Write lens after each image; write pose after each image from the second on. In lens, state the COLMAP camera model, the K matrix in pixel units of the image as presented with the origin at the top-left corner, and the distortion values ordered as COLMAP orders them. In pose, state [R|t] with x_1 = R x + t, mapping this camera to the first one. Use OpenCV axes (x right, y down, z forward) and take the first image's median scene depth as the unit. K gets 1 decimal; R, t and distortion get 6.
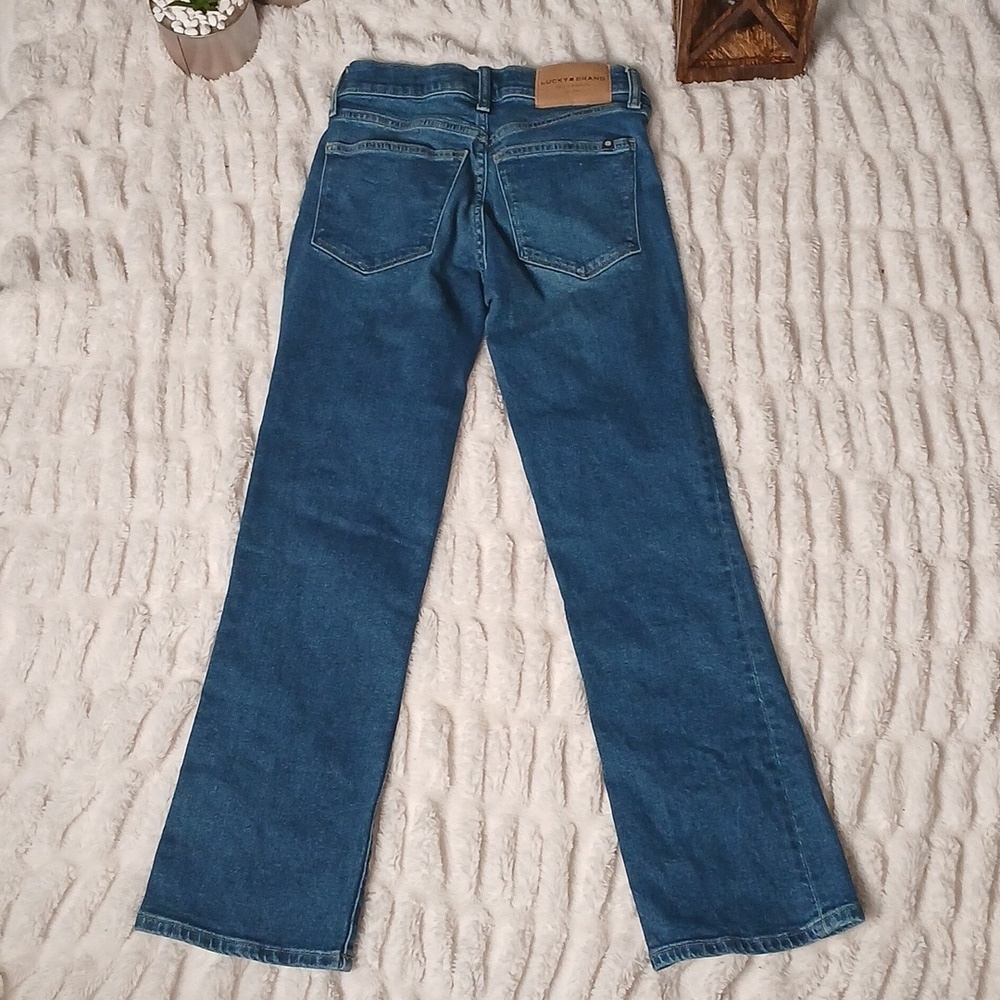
lens RADIAL K [[1617.2, 0, 500.0], [0, 1617.2, 500.0], [0, 0, 1]] dist [0.111719, -0.254121]
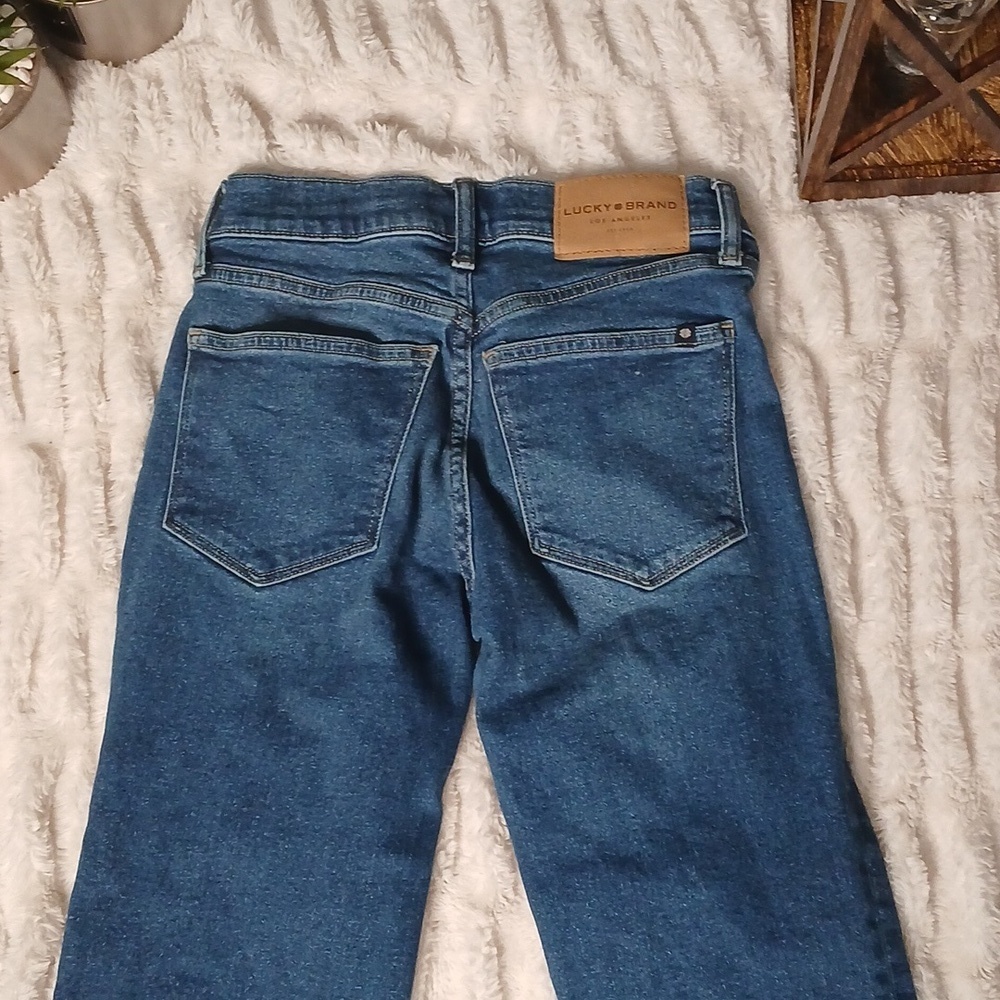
lens RADIAL K [[1617.2, 0, 500.0], [0, 1617.2, 500.0], [0, 0, 1]] dist [0.111719, -0.254121]
pose [[0.999825, -0.017832, 0.005572, -0.002116], [0.016986, 0.991841, 0.126347, -0.234313], [-0.007780, -0.126231, 0.991970, 0.435055]]
